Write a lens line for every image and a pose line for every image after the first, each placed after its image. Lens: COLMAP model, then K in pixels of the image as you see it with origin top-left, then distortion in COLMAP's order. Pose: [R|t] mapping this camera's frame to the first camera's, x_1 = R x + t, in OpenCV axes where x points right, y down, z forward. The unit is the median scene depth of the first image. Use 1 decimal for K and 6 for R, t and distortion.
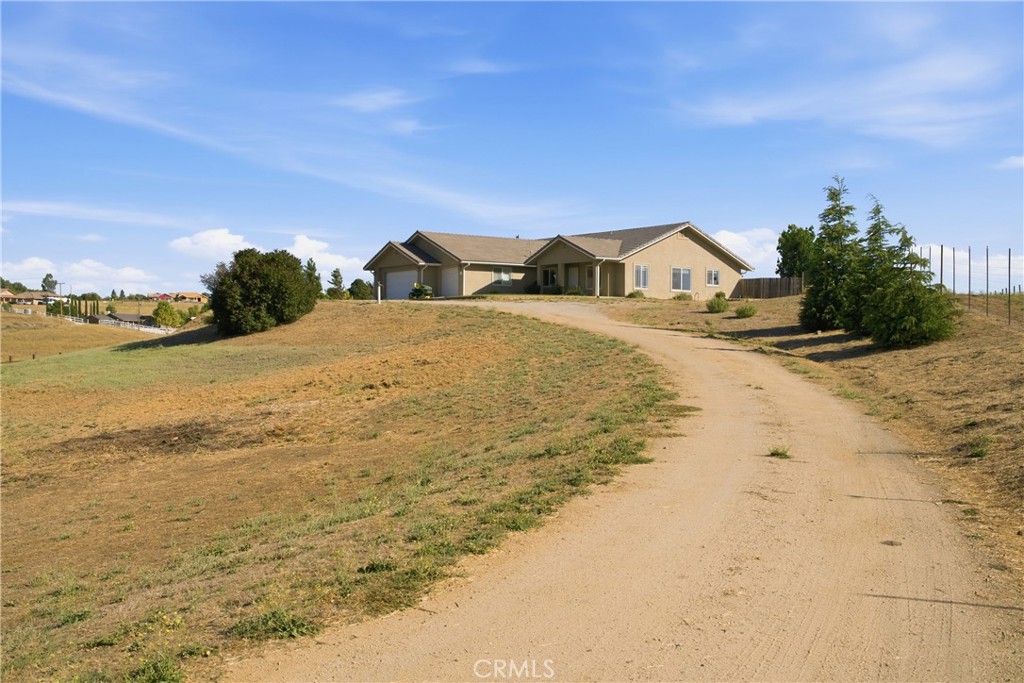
lens RADIAL K [[1060.0, 0, 511.4], [0, 1060.0, 302.7], [0, 0, 1]] dist [0.009918, 0.020144]
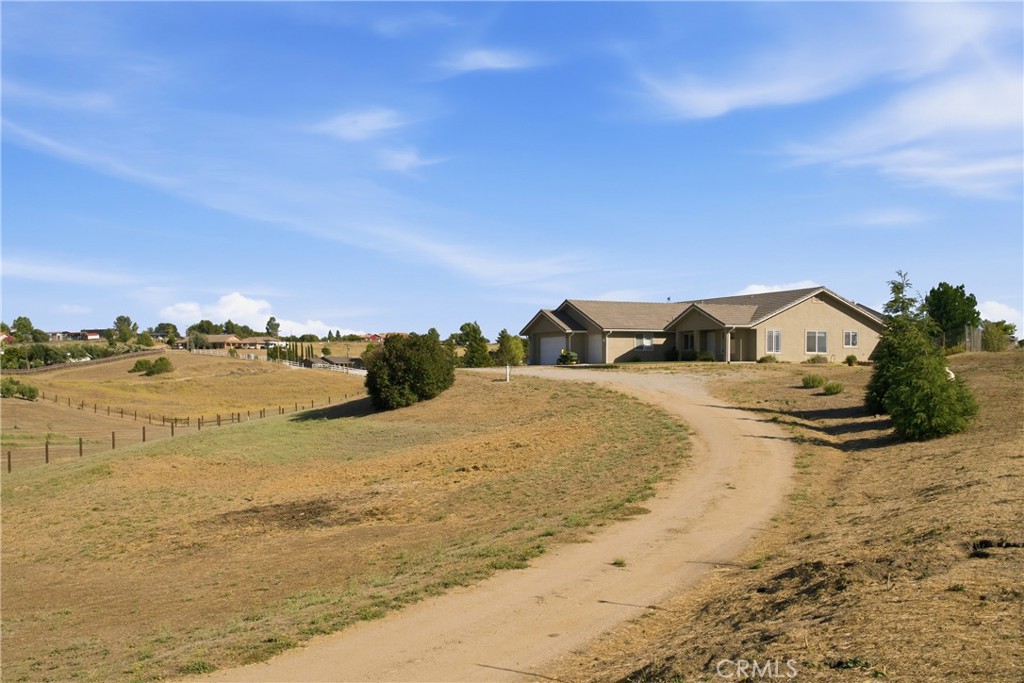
lens RADIAL K [[1066.6, 0, 512.0], [0, 1066.6, 341.5], [0, 0, 1]] dist [-0.200918, 1.142891]
pose [[0.982430, -0.013017, -0.186179, 0.063006], [0.013227, 0.999913, -0.000118, -0.027912], [0.186164, -0.002347, 0.982516, -0.080224]]
